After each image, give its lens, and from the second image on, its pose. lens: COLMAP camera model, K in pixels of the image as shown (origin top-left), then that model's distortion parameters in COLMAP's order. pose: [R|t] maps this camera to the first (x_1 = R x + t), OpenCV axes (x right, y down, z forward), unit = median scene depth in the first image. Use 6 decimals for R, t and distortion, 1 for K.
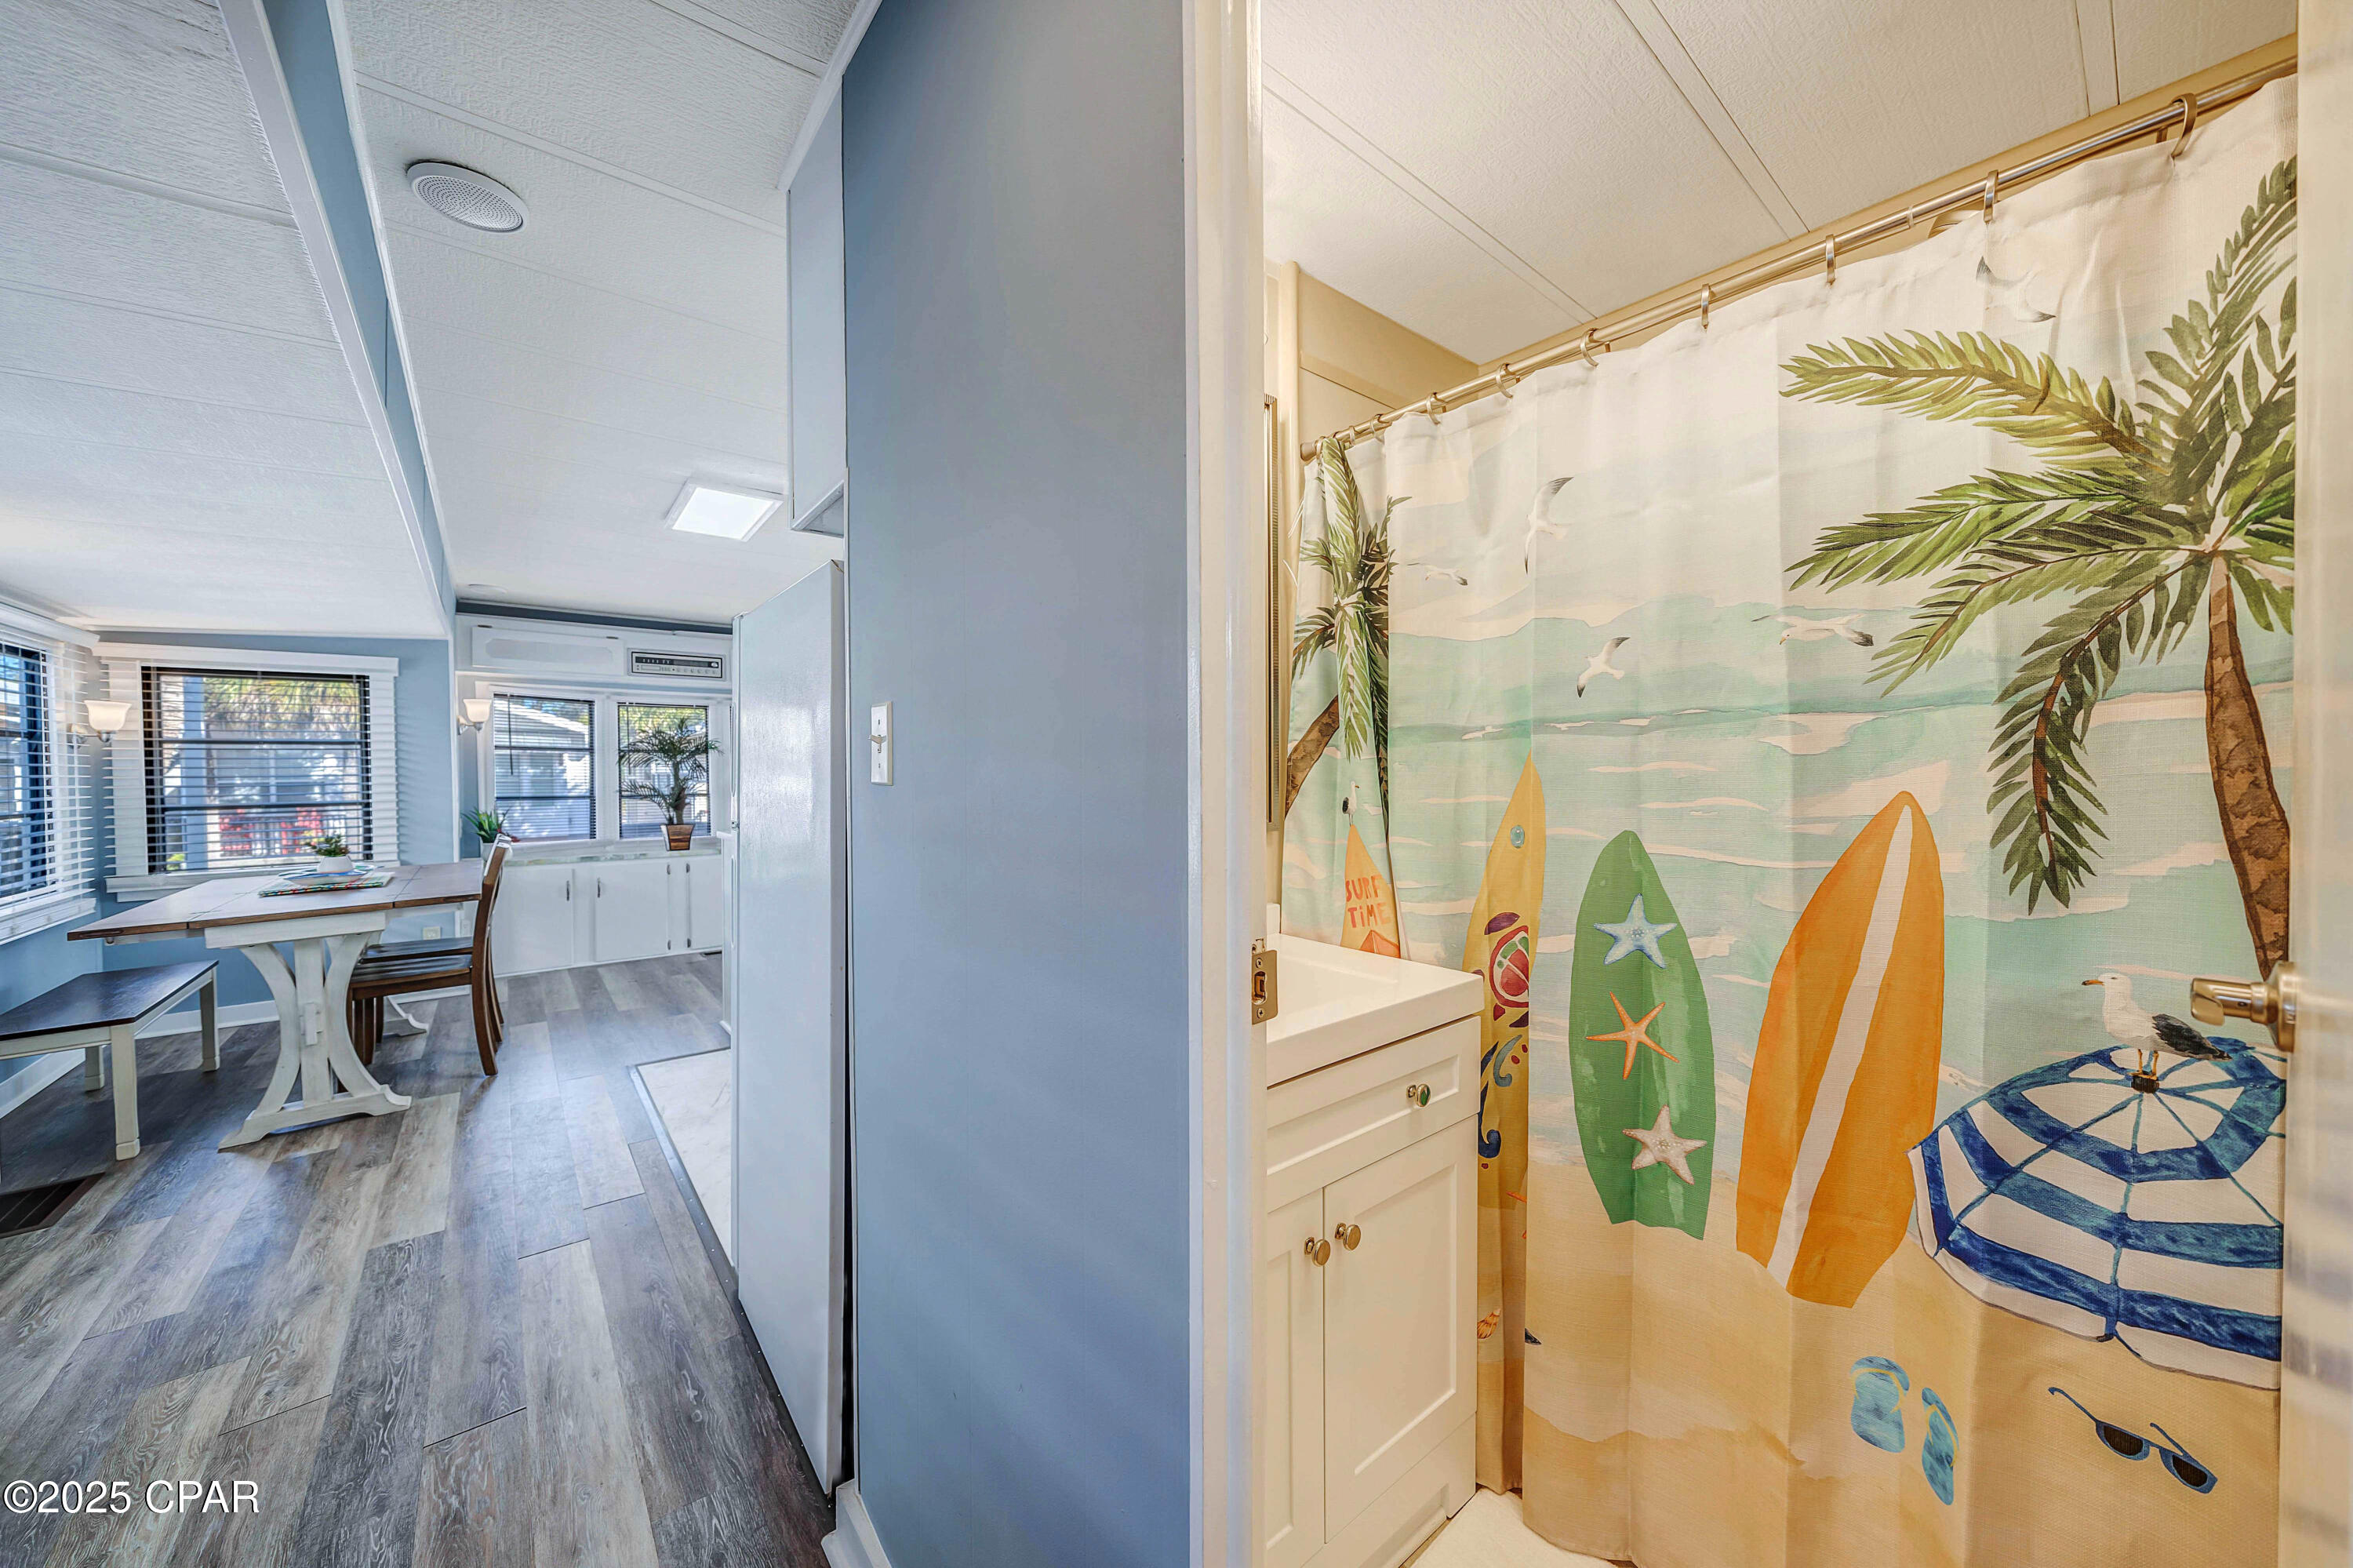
lens RADIAL K [[821.1, 0, 1167.4], [0, 821.1, 782.3], [0, 0, 1]] dist [-0.009698, 0.000994]
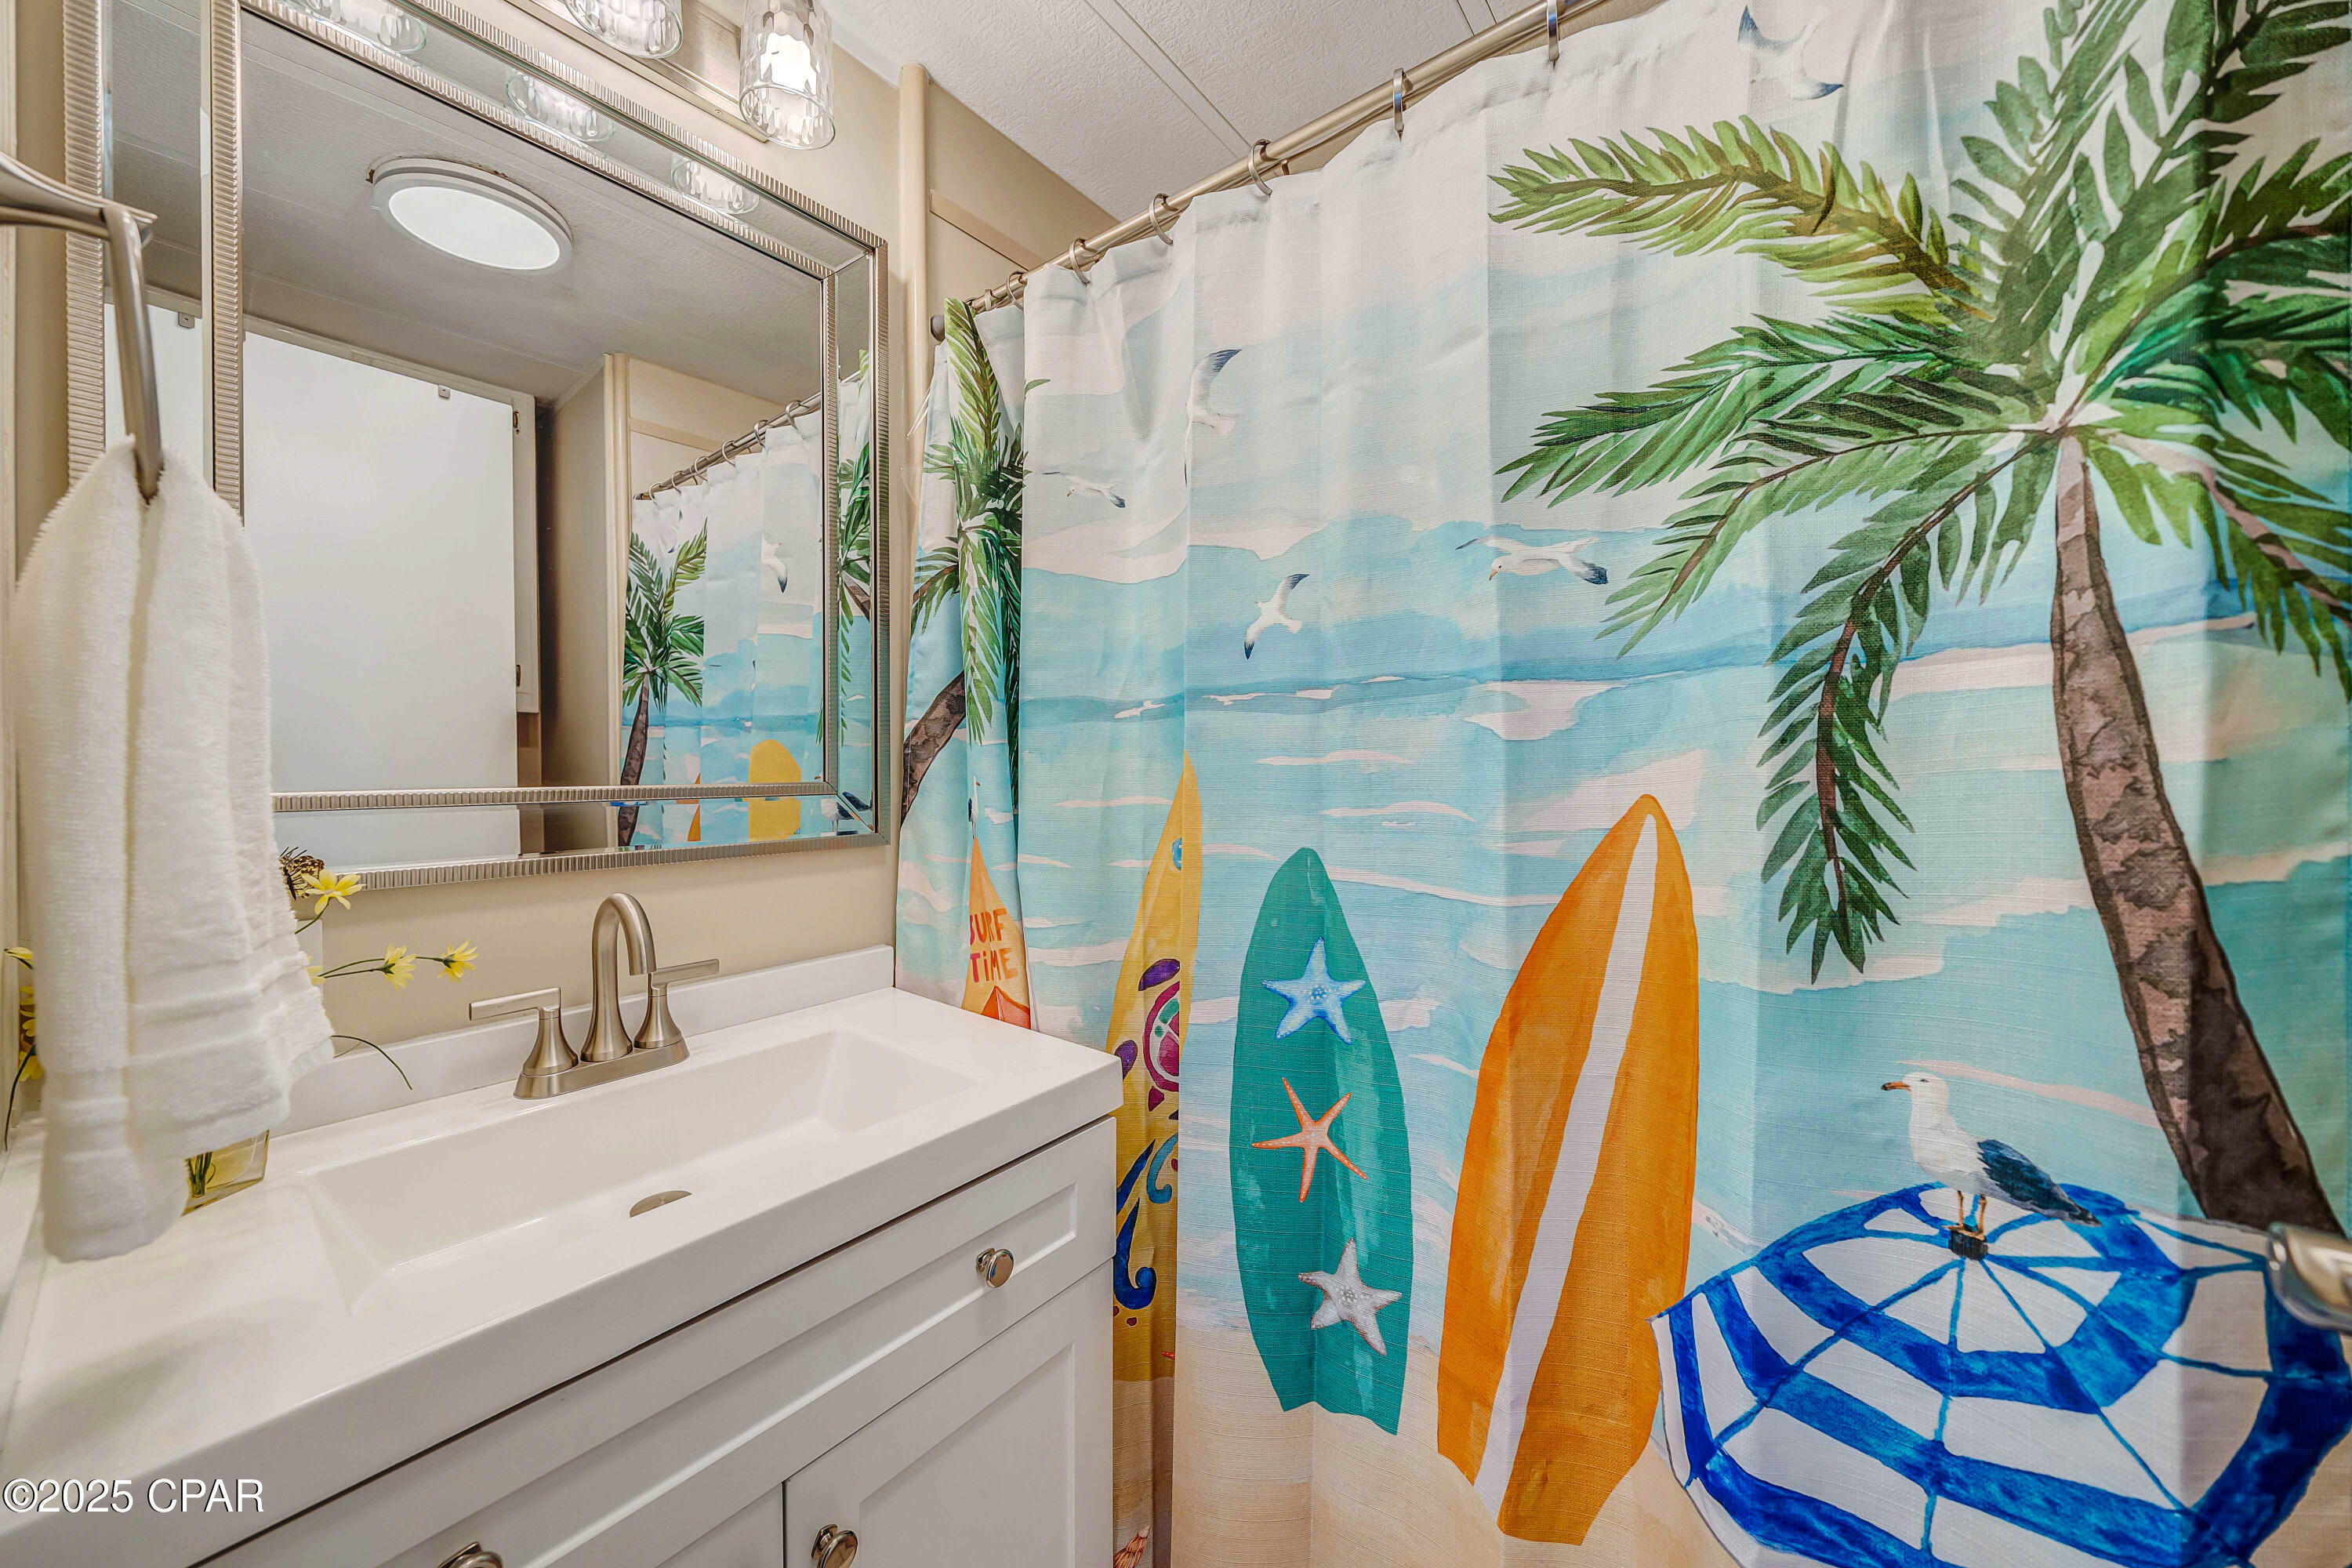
lens RADIAL K [[820.8, 0, 1162.6], [0, 820.8, 771.0], [0, 0, 1]] dist [-0.009698, 0.000994]
pose [[0.976884, -0.000290, 0.213771, 0.344765], [0.000413, 1.000000, -0.000534, -0.008384], [-0.213771, 0.000610, 0.976884, 0.398405]]
